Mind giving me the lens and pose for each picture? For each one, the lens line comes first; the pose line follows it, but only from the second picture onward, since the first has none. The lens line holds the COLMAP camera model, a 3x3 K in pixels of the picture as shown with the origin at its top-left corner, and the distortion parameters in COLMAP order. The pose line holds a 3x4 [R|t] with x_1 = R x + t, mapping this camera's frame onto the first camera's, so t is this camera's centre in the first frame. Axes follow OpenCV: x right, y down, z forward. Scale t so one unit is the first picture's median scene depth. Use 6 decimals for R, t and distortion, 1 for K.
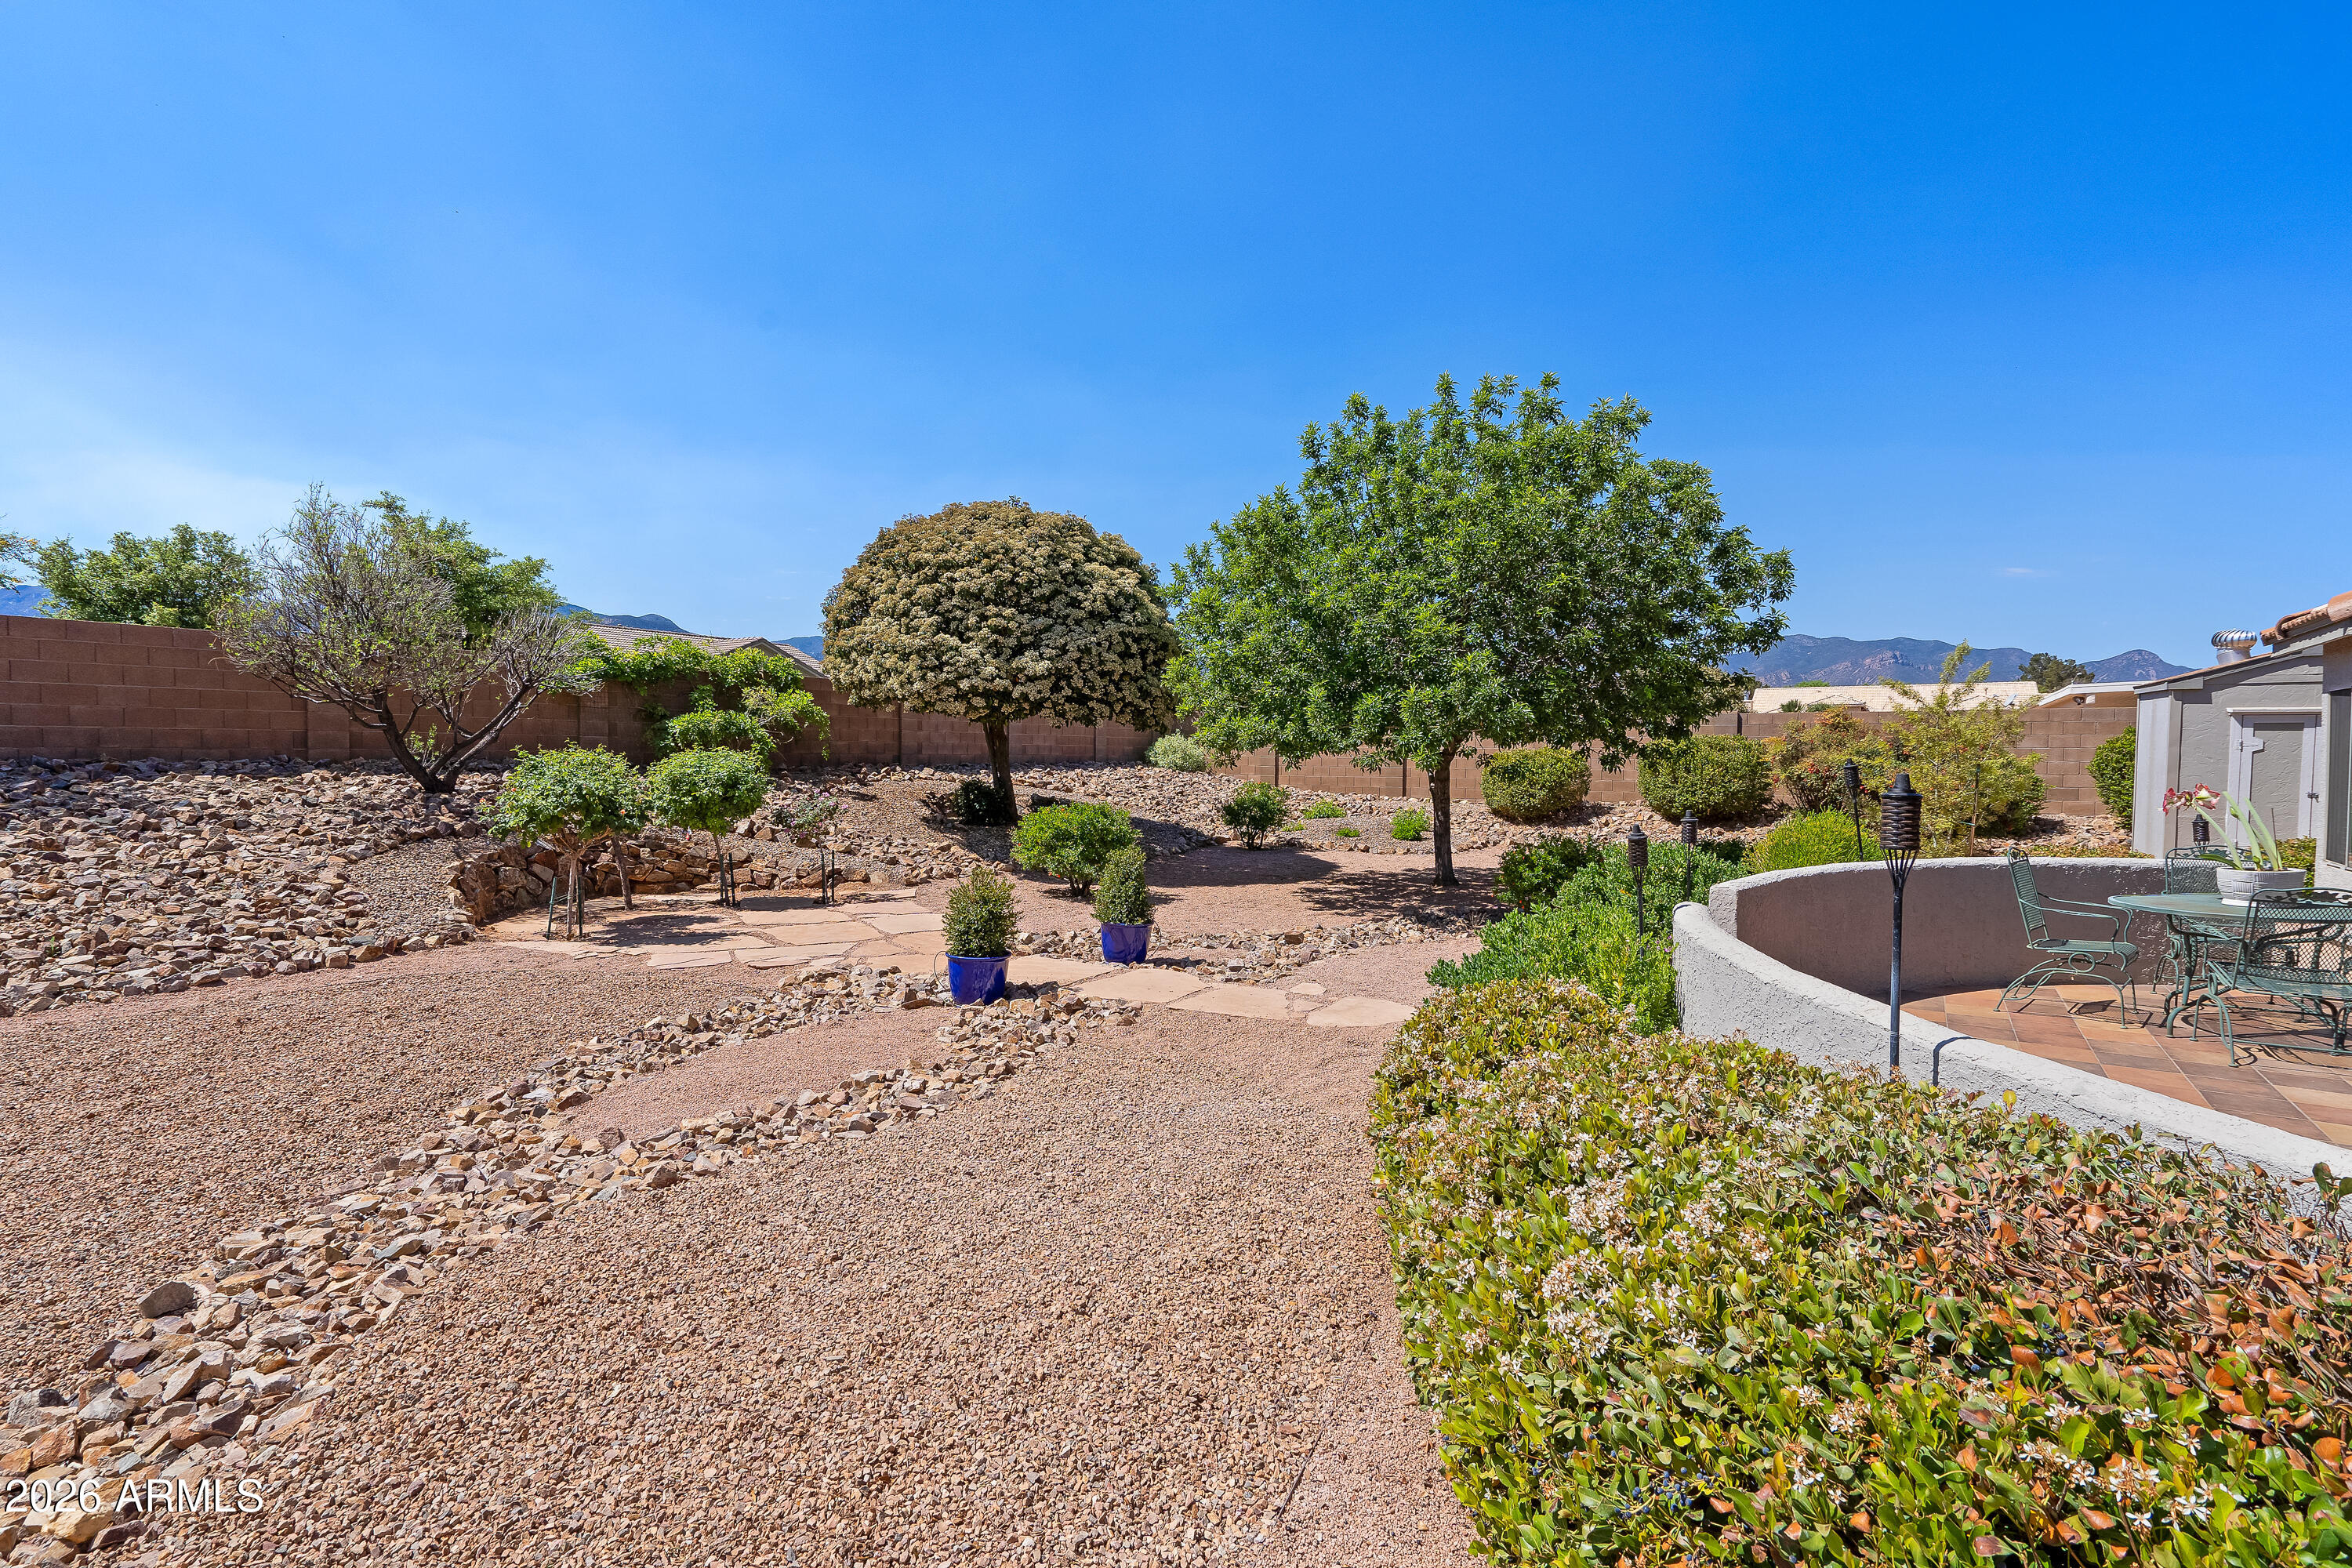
lens RADIAL K [[1089.6, 0, 1160.3], [0, 1089.6, 792.8], [0, 0, 1]] dist [-0.000963, 0.001768]
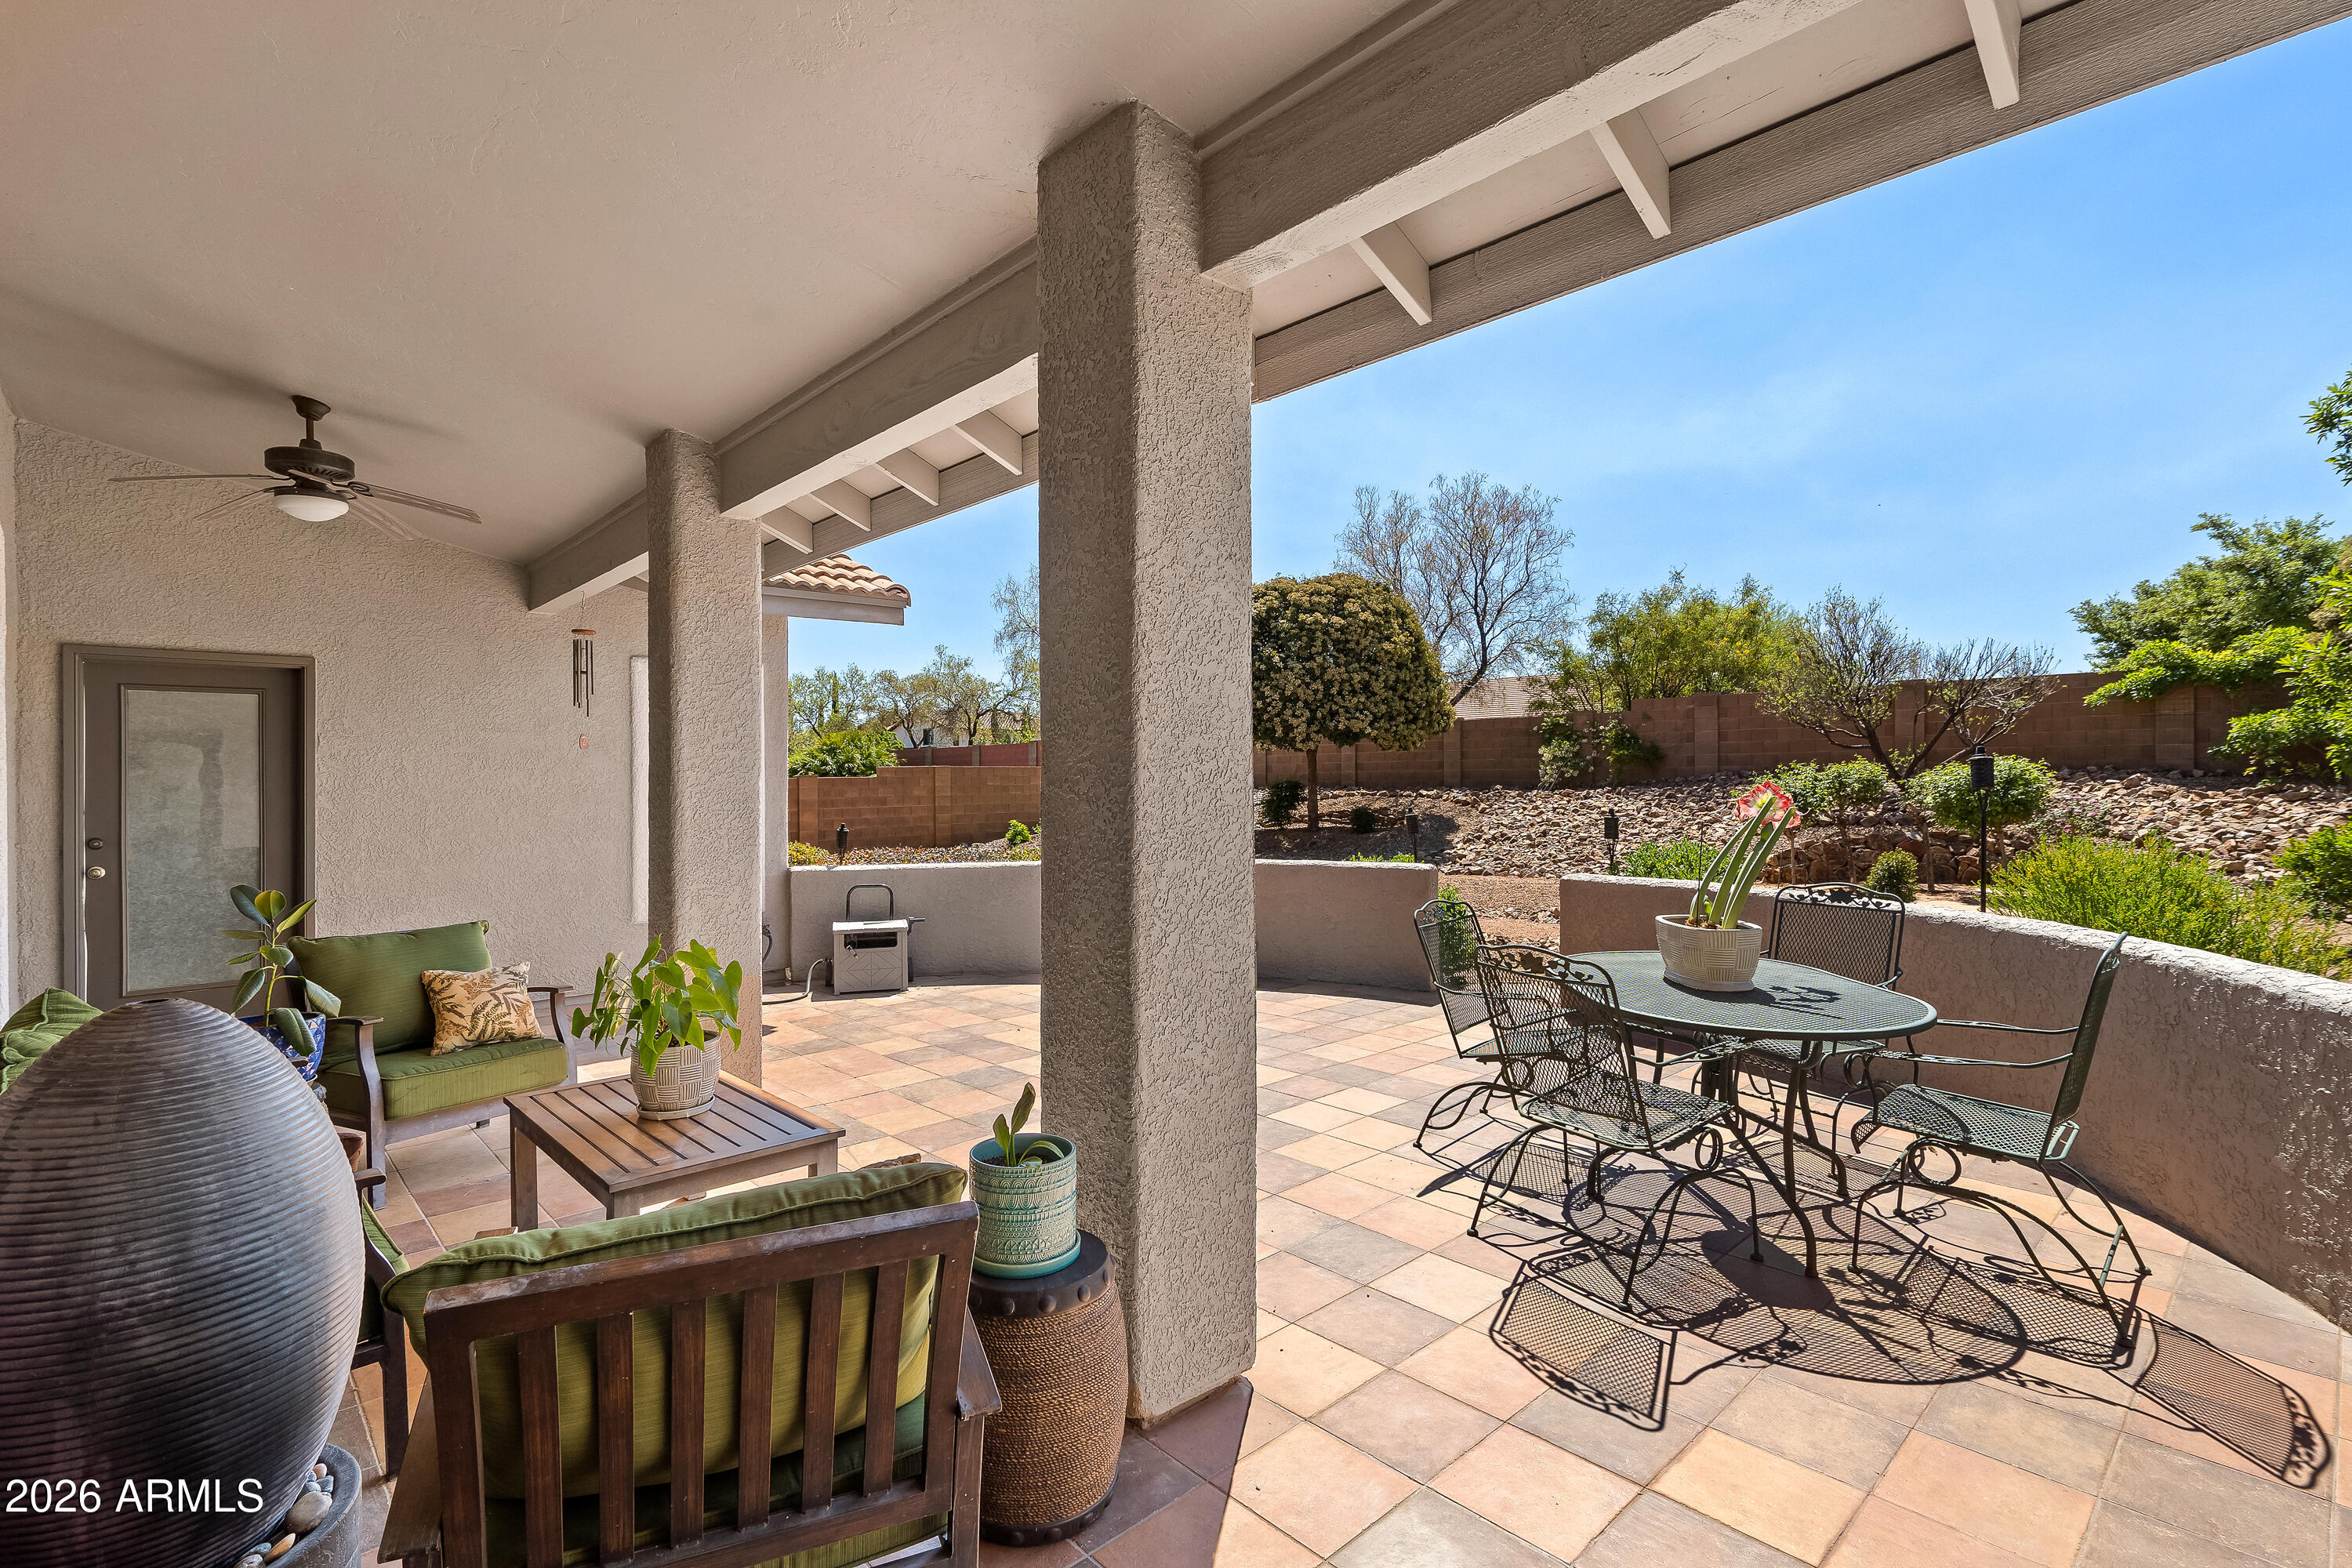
lens RADIAL K [[1089.6, 0, 1180.1], [0, 1089.6, 779.9], [0, 0, 1]] dist [-0.000963, 0.001768]
pose [[-0.213696, -0.000918, -0.976900, 0.709990], [-0.022278, 0.999744, 0.003933, -0.003492], [0.976646, 0.022604, -0.213661, 0.364948]]
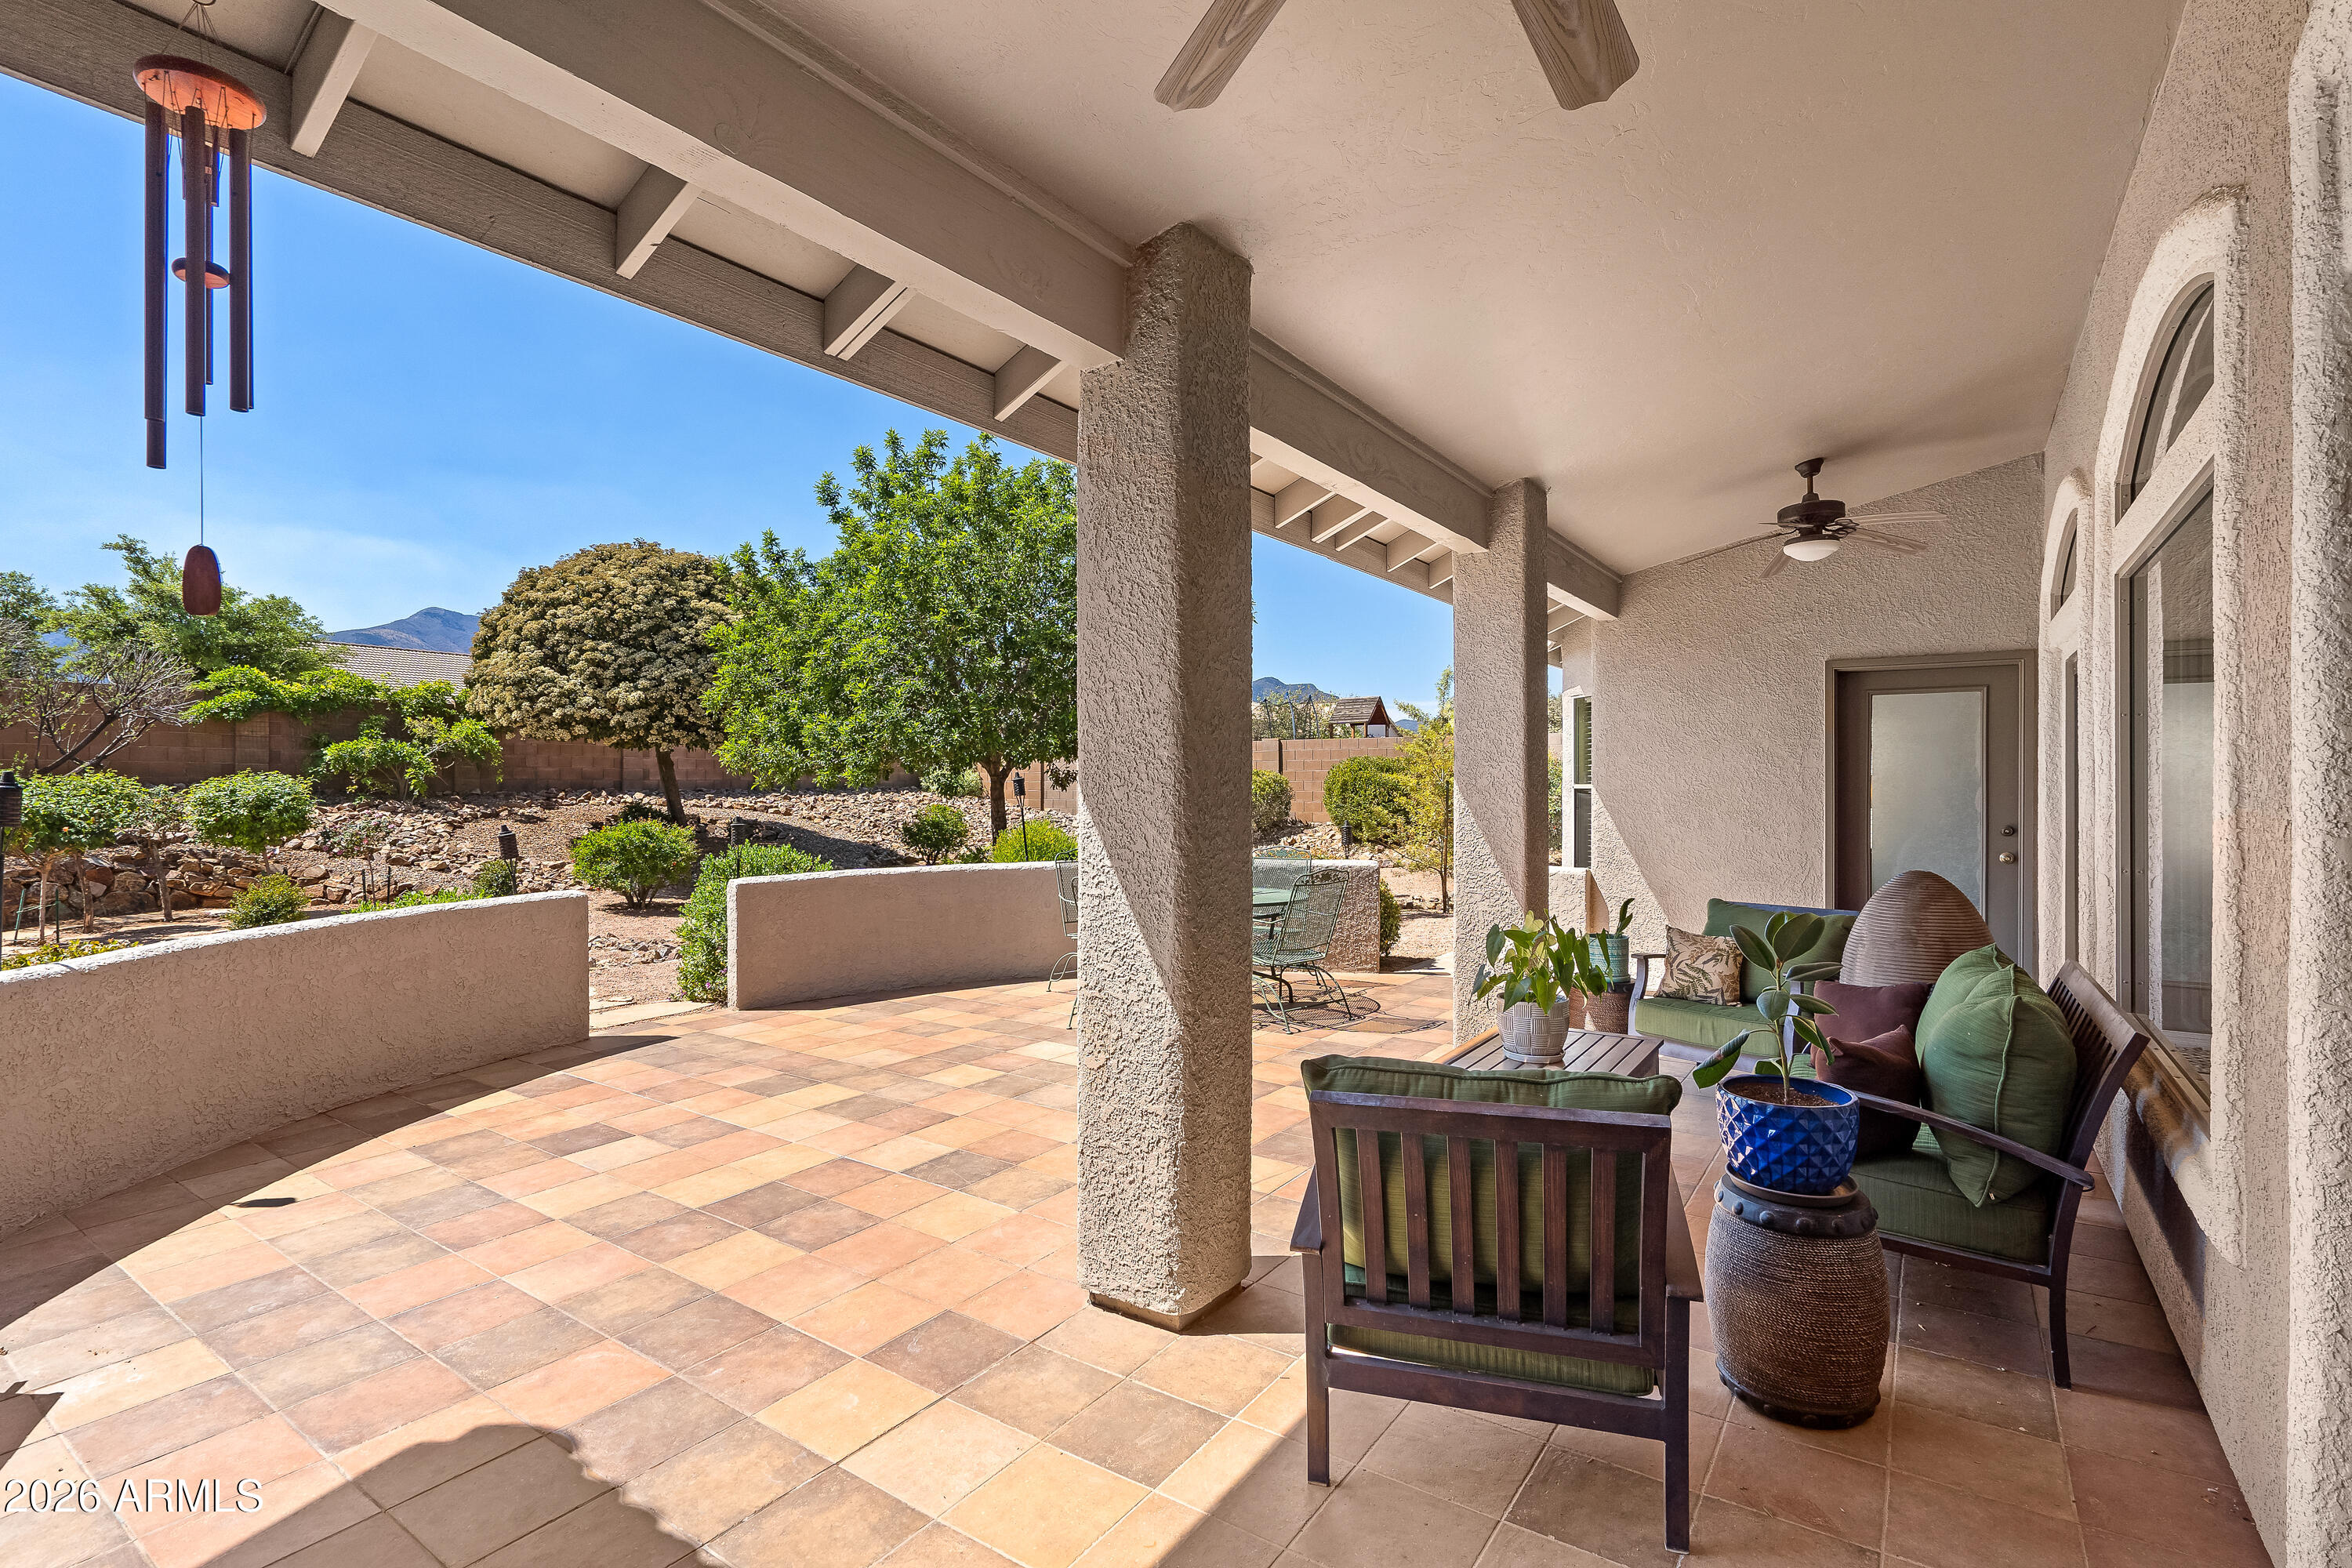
lens RADIAL K [[1089.6, 0, 1172.2], [0, 1089.6, 786.9], [0, 0, 1]] dist [-0.000963, 0.001768]
pose [[0.999987, -0.004999, 0.000659, 0.417289], [0.005017, 0.999505, -0.031043, 0.009481], [-0.000504, 0.031046, 0.999518, -0.072157]]
